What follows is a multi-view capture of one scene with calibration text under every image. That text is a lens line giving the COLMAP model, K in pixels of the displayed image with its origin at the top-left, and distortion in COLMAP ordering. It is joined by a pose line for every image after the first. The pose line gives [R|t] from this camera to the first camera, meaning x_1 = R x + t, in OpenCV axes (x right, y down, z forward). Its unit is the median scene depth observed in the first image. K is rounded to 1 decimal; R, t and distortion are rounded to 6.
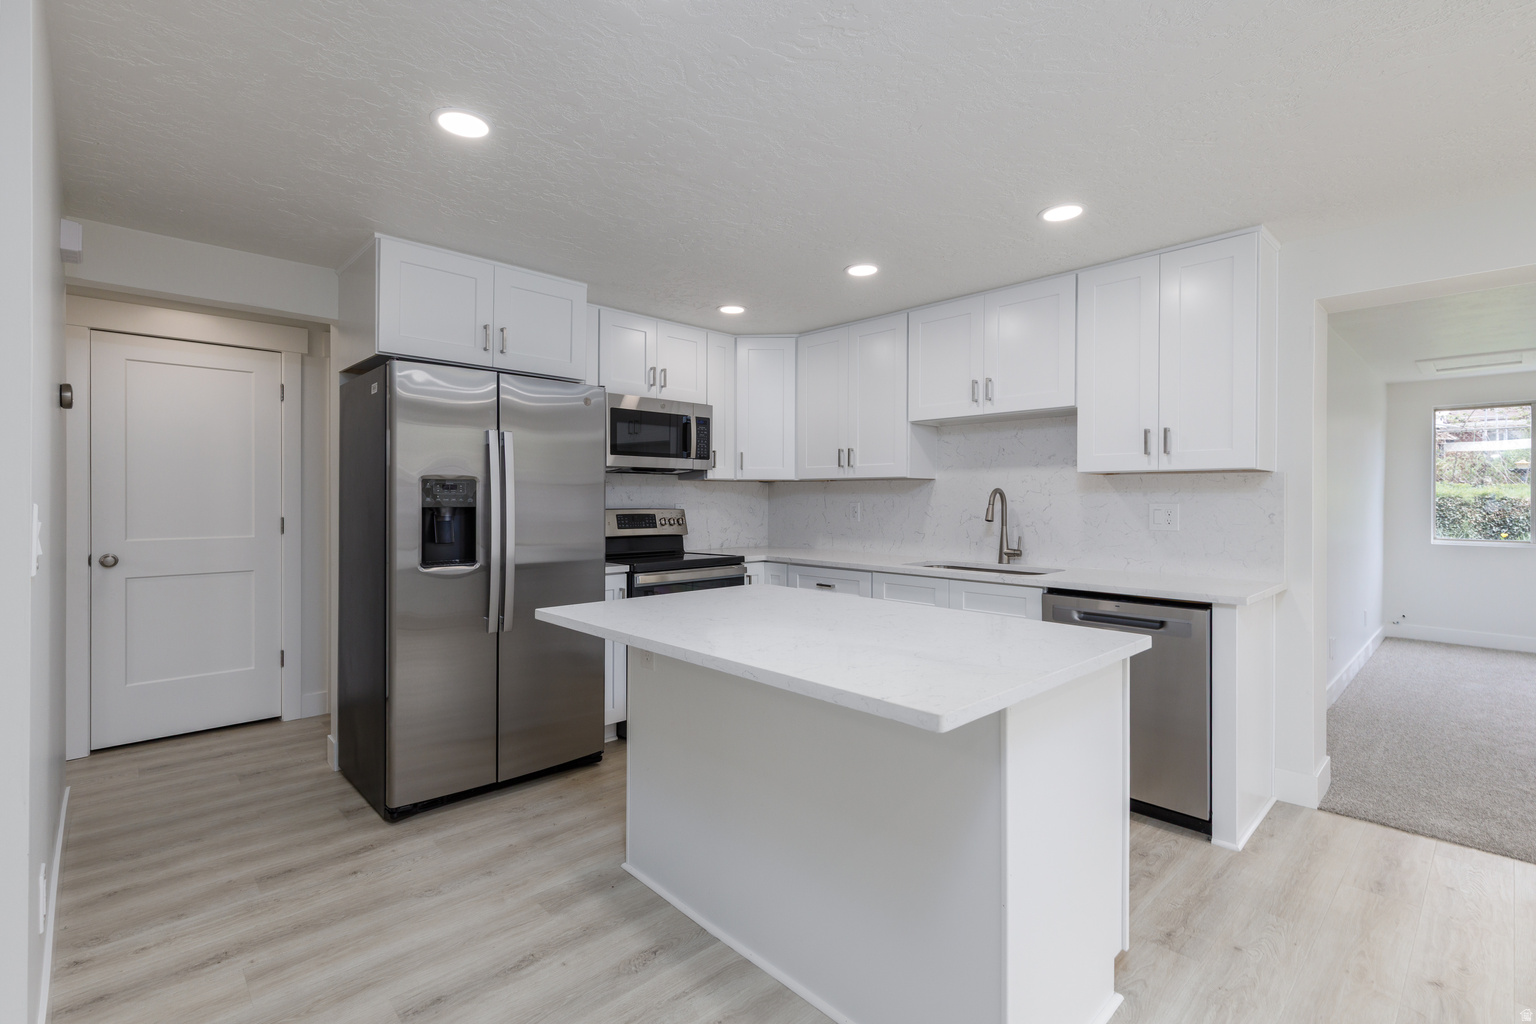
lens RADIAL K [[687.2, 0, 769.1], [0, 687.2, 502.8], [0, 0, 1]] dist [0.008670, -0.000545]
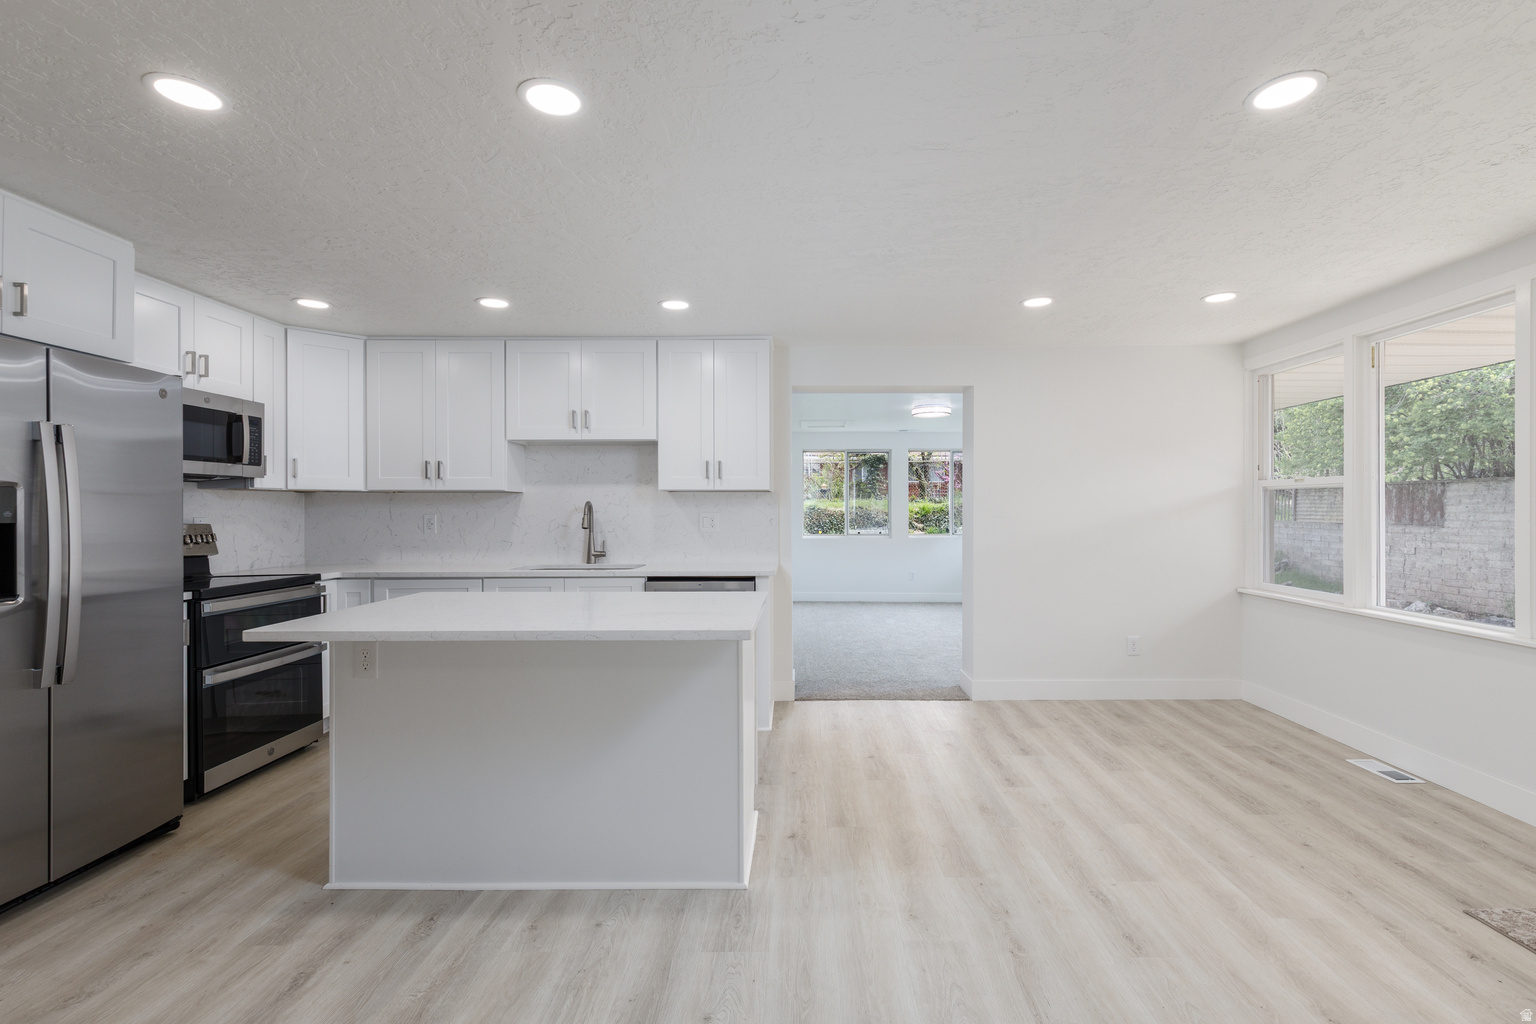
lens RADIAL K [[695.9, 0, 777.8], [0, 695.9, 519.2], [0, 0, 1]] dist [0.013271, -0.000305]
pose [[0.709640, -0.013120, 0.704442, -0.275734], [0.008431, 0.999913, 0.010130, 0.000840], [-0.704514, -0.001250, 0.709689, -0.094945]]
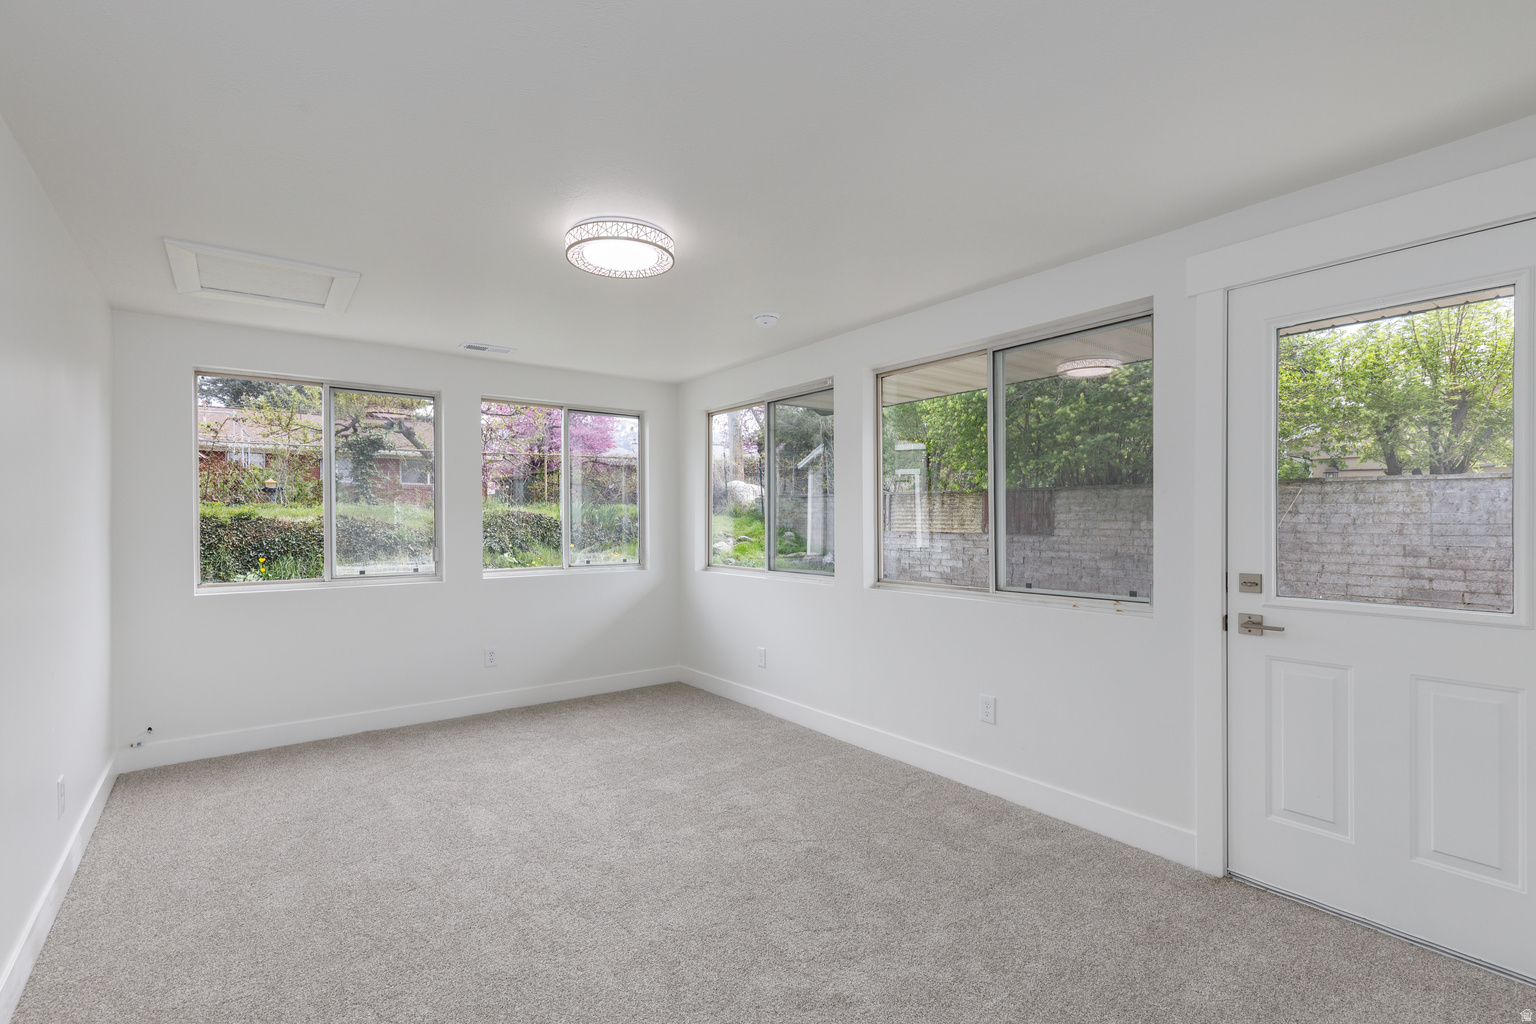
lens RADIAL K [[695.9, 0, 777.8], [0, 695.9, 519.2], [0, 0, 1]] dist [0.013271, -0.000305]
pose [[0.099428, -0.005193, 0.995031, 0.648359], [0.012076, 0.999919, 0.004011, -0.003647], [-0.994972, 0.011617, 0.099482, 0.703229]]
